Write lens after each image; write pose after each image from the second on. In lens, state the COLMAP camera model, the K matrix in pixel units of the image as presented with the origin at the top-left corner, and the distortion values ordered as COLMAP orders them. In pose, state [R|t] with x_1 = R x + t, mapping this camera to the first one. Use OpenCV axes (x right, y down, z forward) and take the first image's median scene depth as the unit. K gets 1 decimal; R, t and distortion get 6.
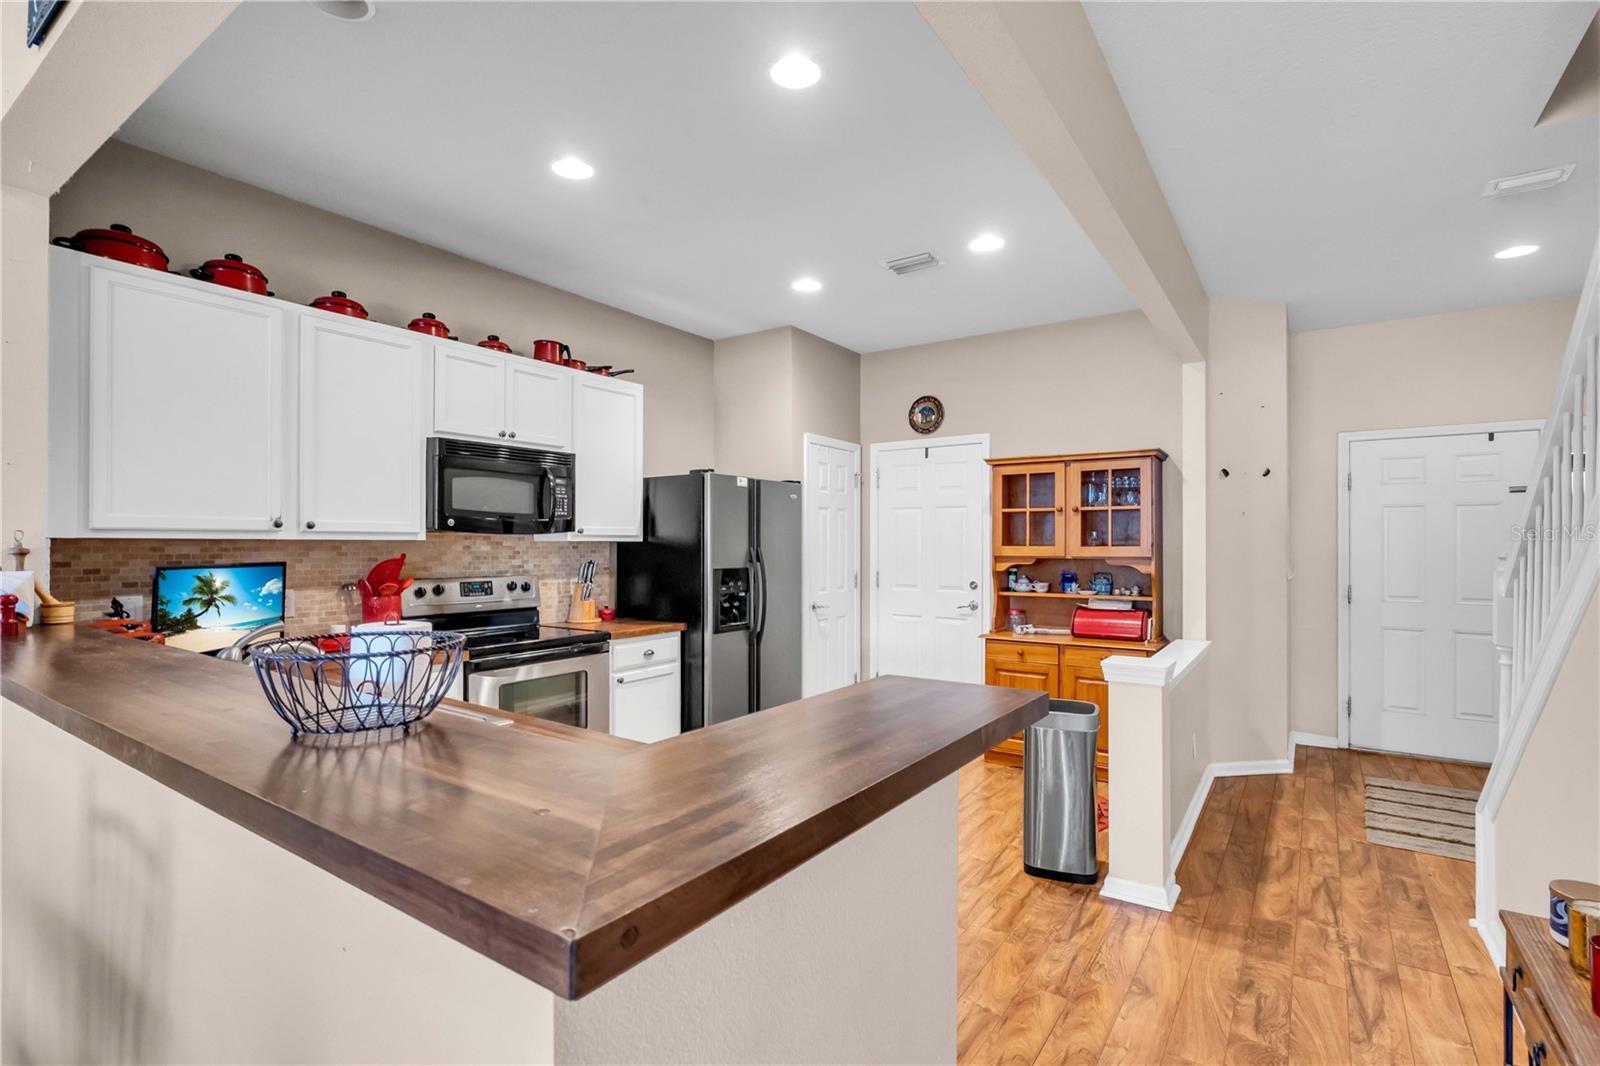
lens RADIAL K [[738.8, 0, 806.1], [0, 738.8, 553.9], [0, 0, 1]] dist [-0.005843, 0.002069]
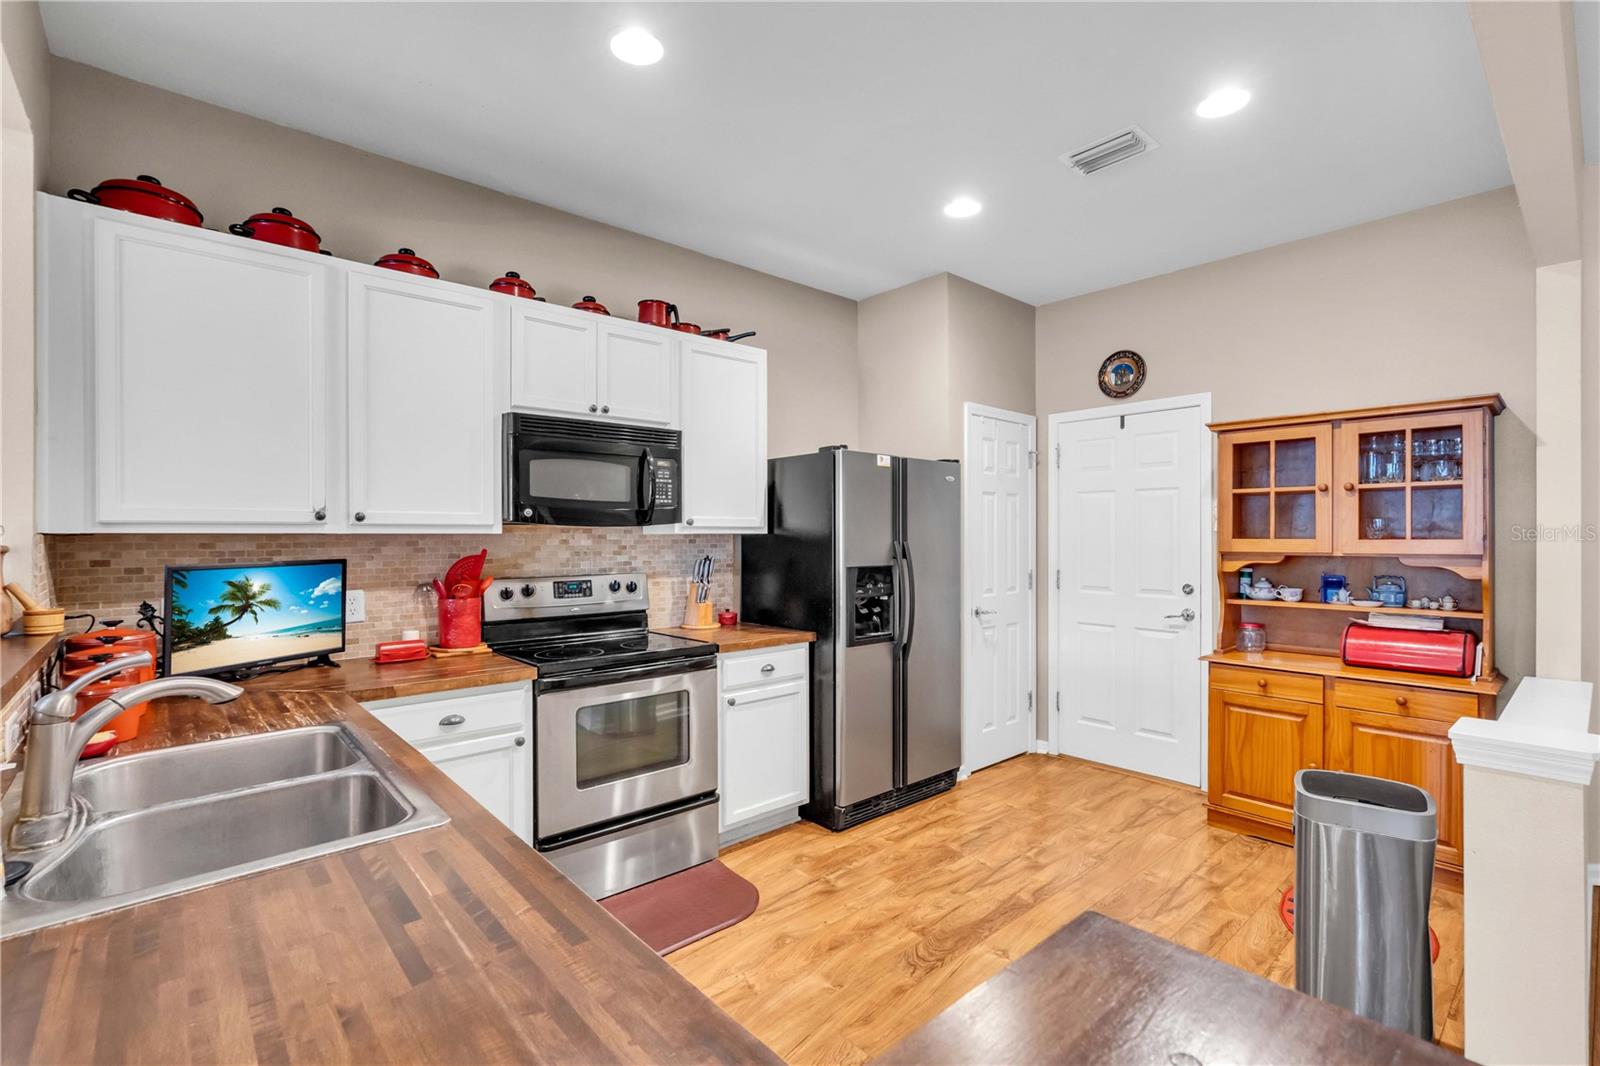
lens RADIAL K [[738.8, 0, 804.0], [0, 738.8, 538.9], [0, 0, 1]] dist [-0.005843, 0.002069]
pose [[0.972929, -0.001090, -0.231104, 0.017080], [-0.000625, 0.999973, -0.007347, -0.005372], [0.231105, 0.007292, 0.972901, 0.194919]]
